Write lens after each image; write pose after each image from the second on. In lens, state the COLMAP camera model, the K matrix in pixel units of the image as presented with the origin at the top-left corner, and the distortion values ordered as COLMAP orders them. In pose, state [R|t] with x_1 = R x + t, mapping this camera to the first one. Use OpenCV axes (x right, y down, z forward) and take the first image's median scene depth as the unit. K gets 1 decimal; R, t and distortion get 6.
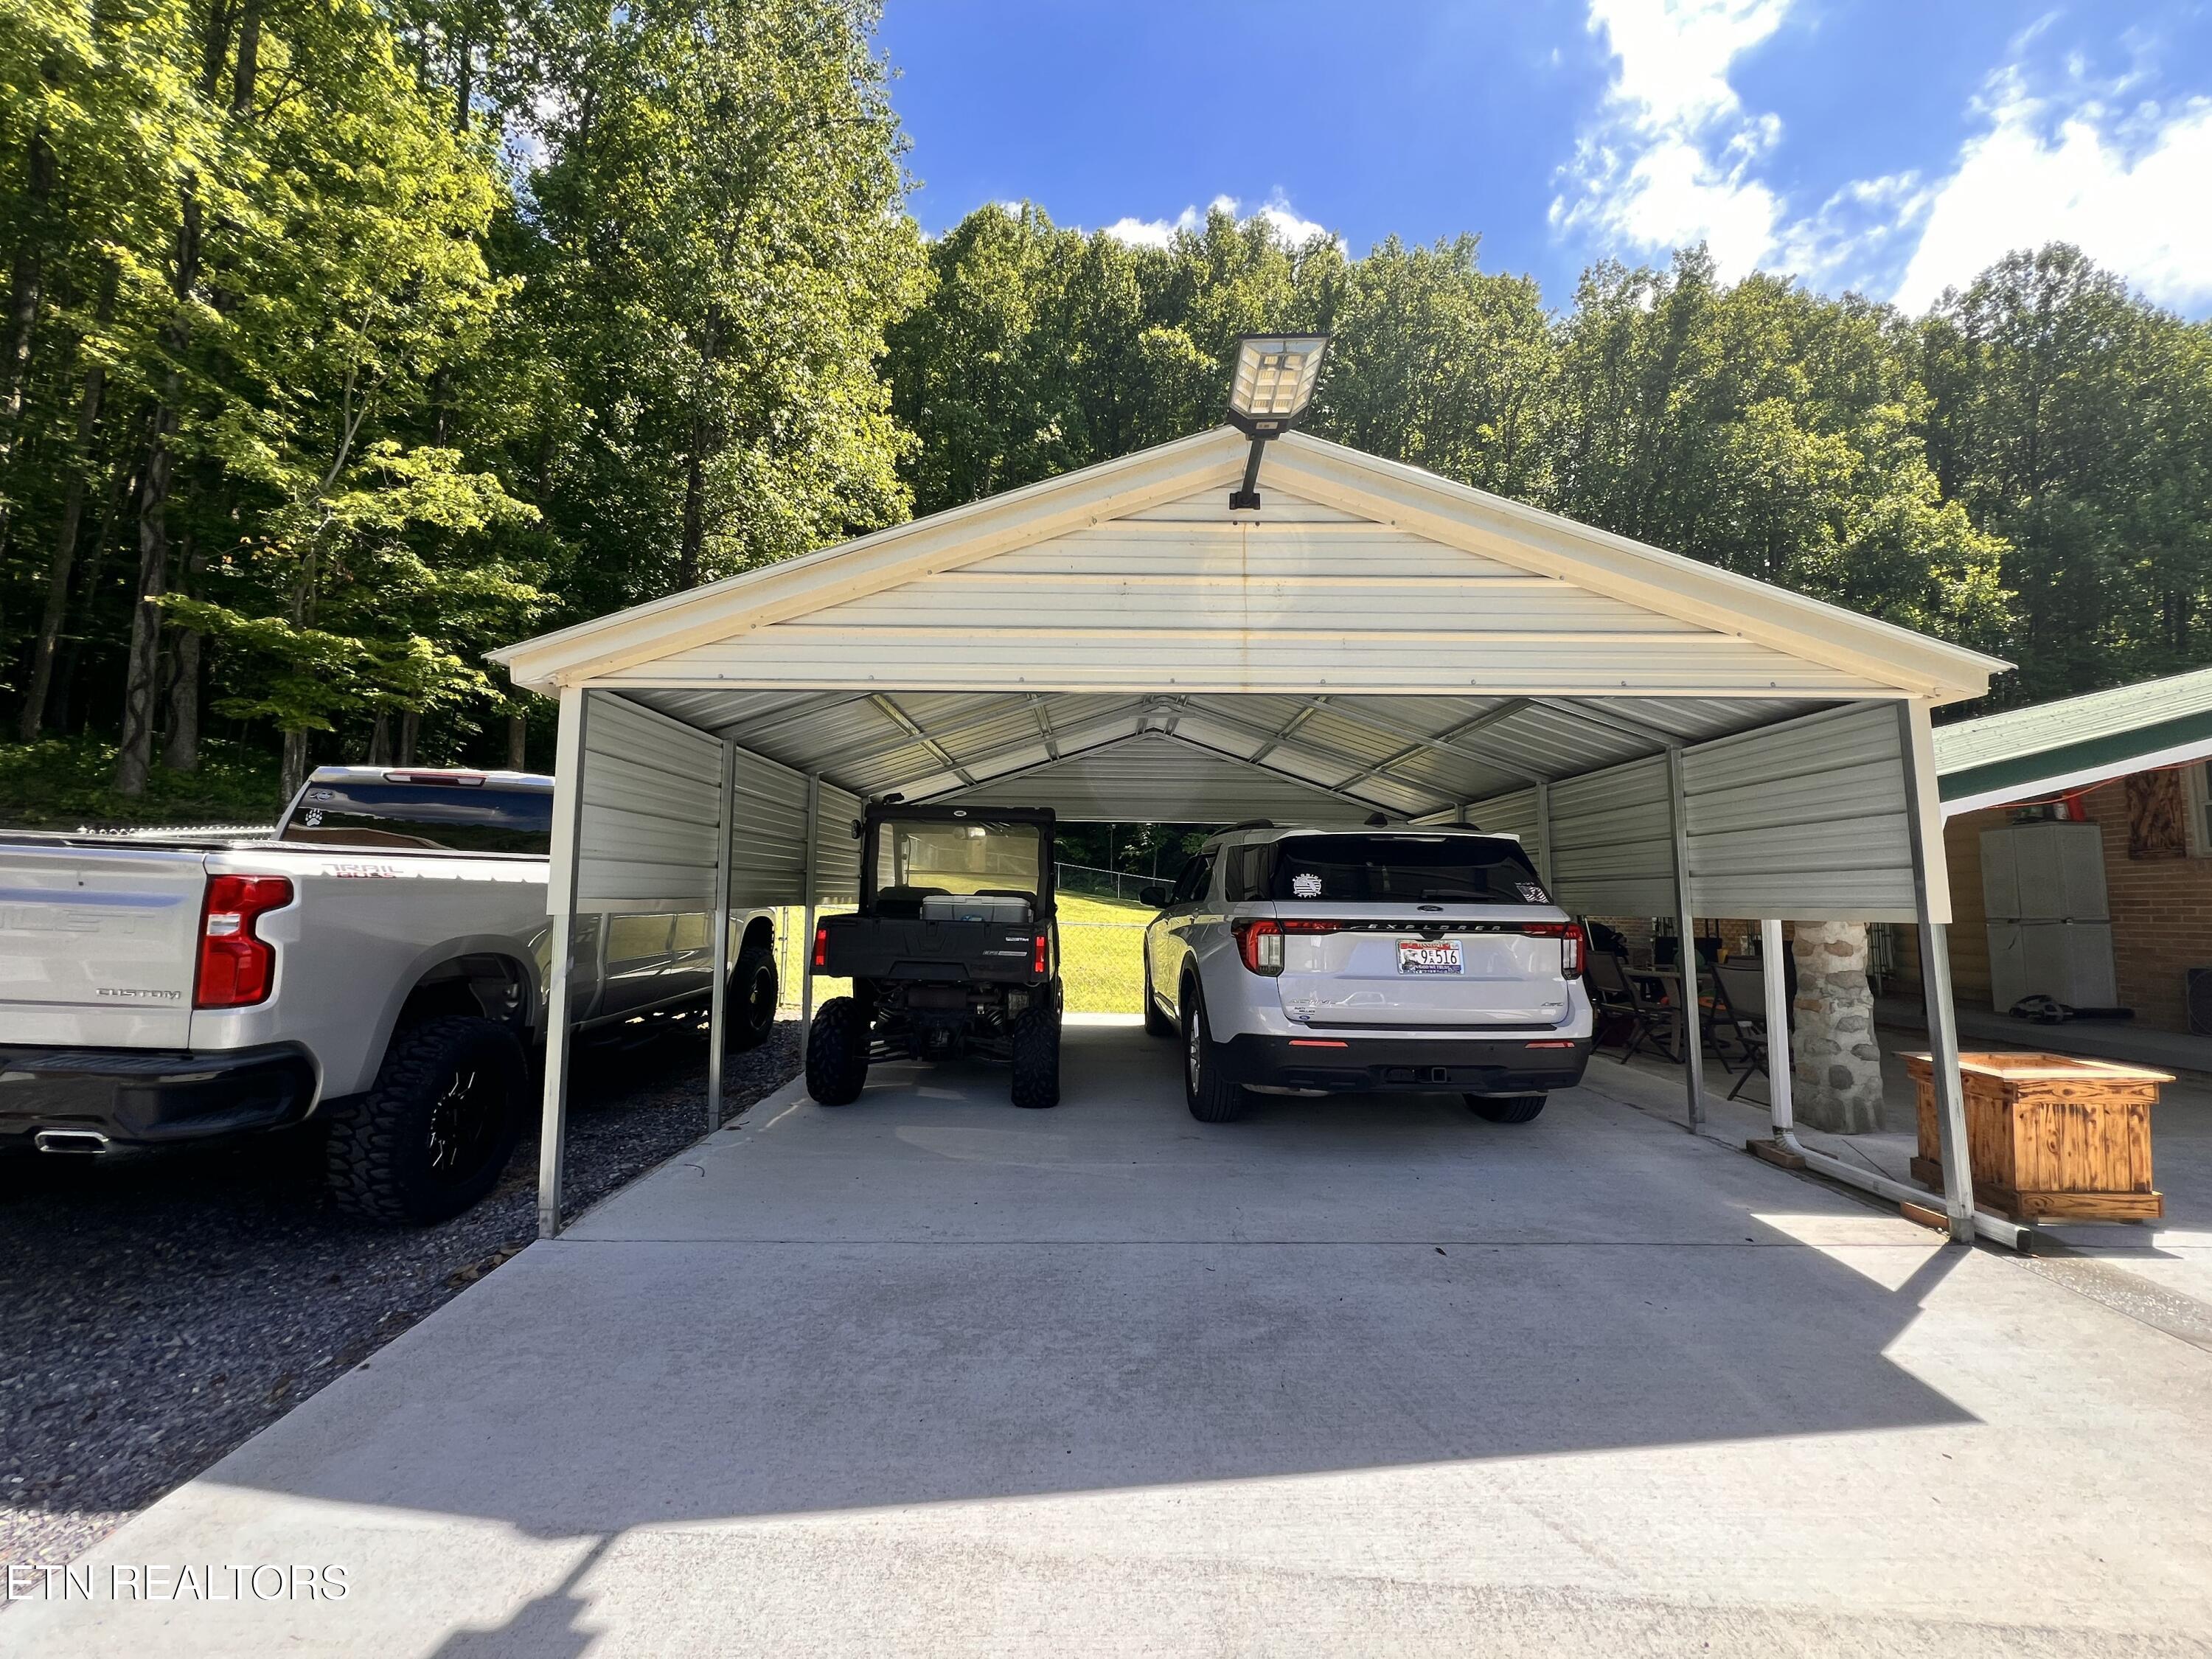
lens RADIAL K [[889.3, 0, 1104.4], [0, 889.3, 824.2], [0, 0, 1]] dist [0.001982, -0.000453]
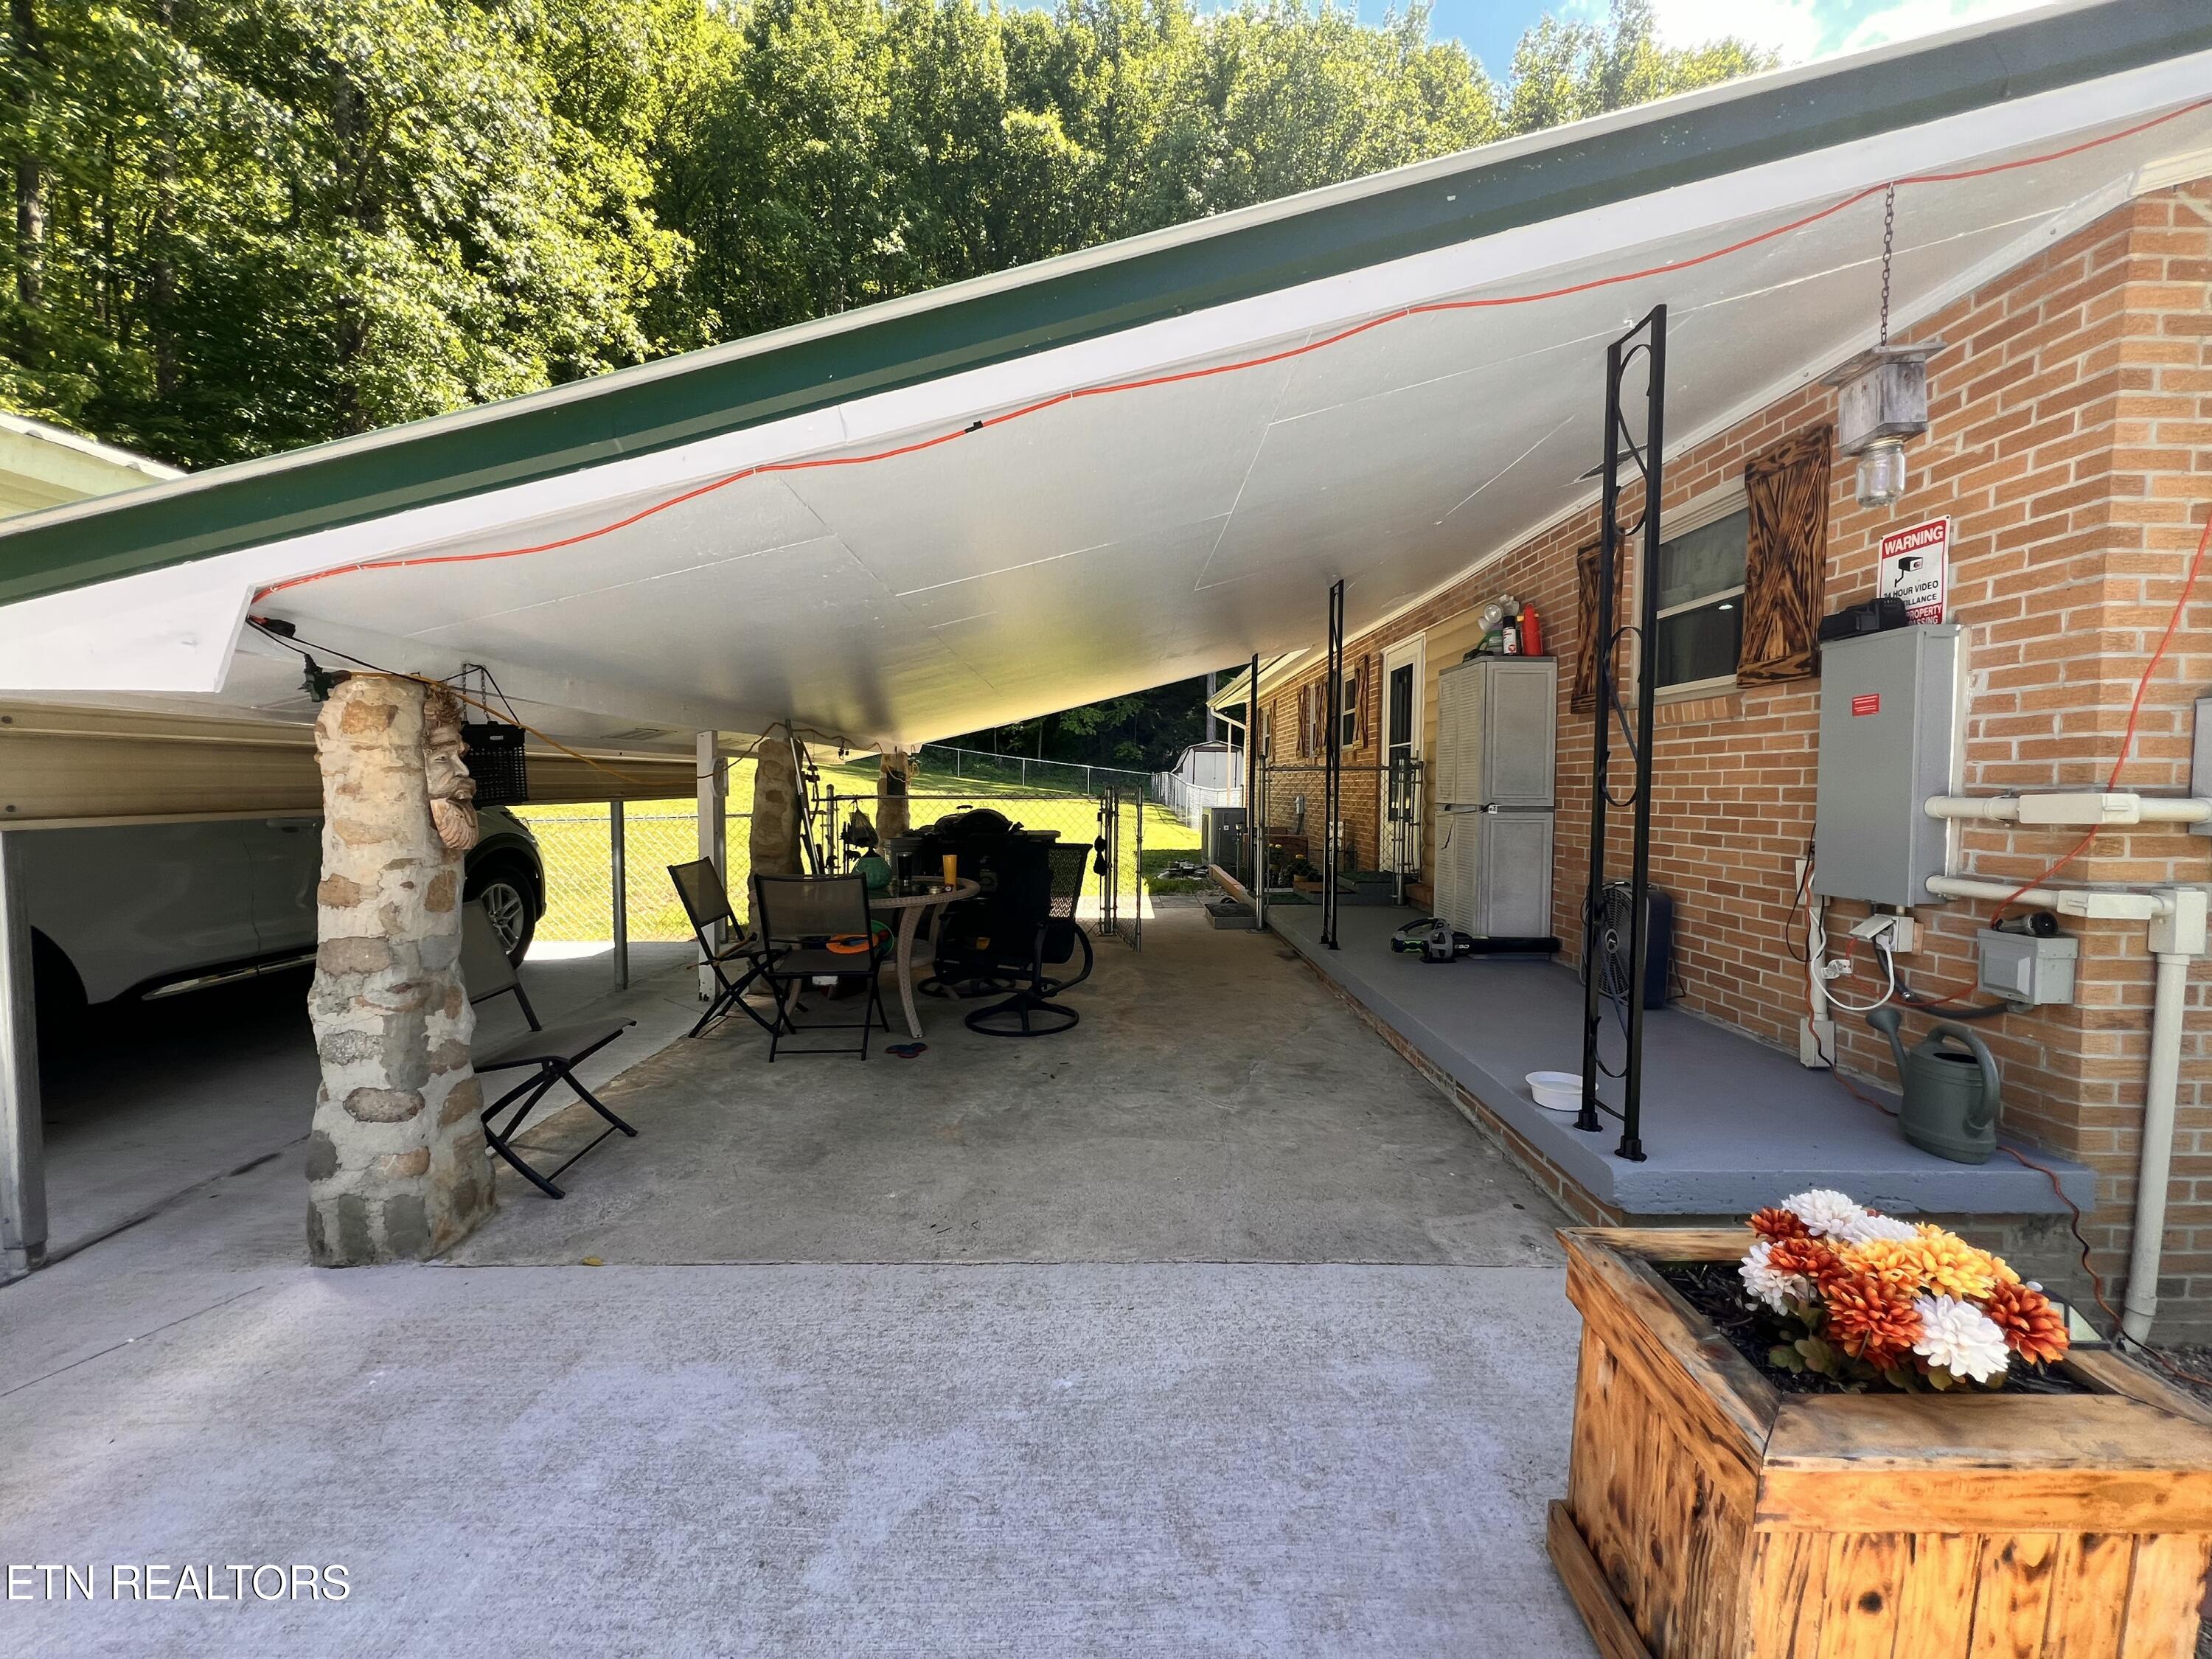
lens RADIAL K [[889.3, 0, 1108.8], [0, 889.3, 825.0], [0, 0, 1]] dist [0.001982, -0.000453]
pose [[0.999954, -0.008883, 0.003662, 0.142293], [0.008297, 0.990522, 0.137105, 0.005023], [-0.004845, -0.137068, 0.990550, 0.061598]]
